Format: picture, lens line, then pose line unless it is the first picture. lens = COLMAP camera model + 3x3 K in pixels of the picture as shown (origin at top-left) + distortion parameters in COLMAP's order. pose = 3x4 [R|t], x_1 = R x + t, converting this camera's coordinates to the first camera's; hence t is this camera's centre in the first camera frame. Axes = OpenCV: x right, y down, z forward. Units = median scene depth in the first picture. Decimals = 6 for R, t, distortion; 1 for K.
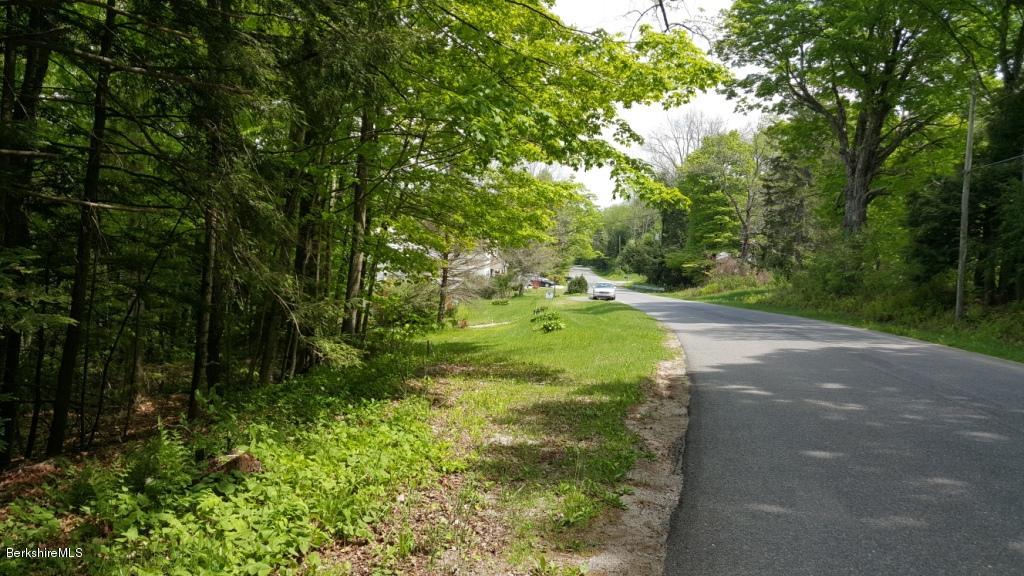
lens RADIAL K [[764.0, 0, 515.1], [0, 764.0, 293.6], [0, 0, 1]] dist [-0.010484, -0.004095]
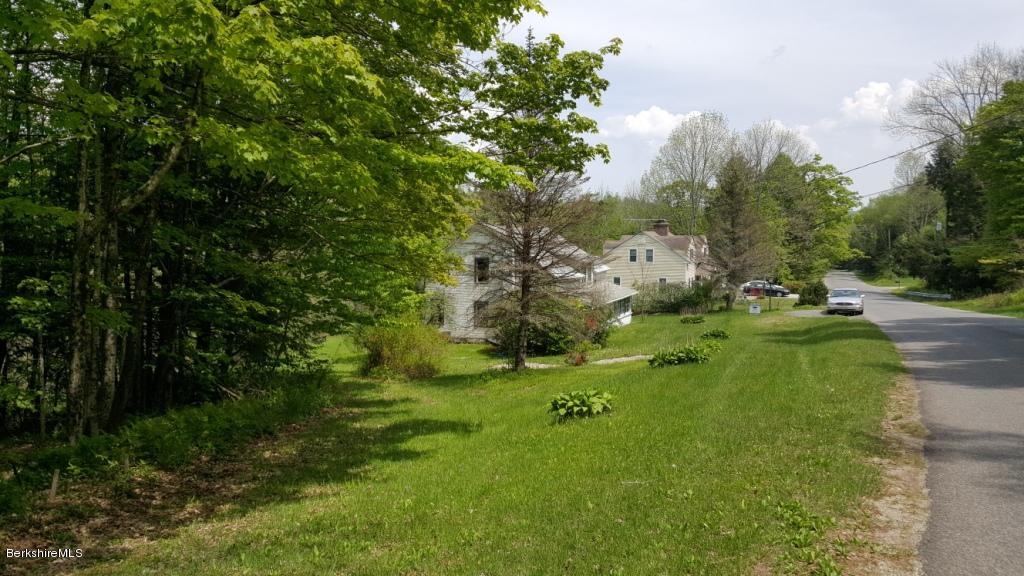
lens RADIAL K [[764.0, 0, 504.5], [0, 764.0, 280.9], [0, 0, 1]] dist [-0.010484, -0.004095]
pose [[0.940583, -0.027523, -0.338448, 0.039770], [0.016473, 0.999235, -0.035479, -0.001647], [0.339165, 0.027795, 0.940316, 0.170642]]
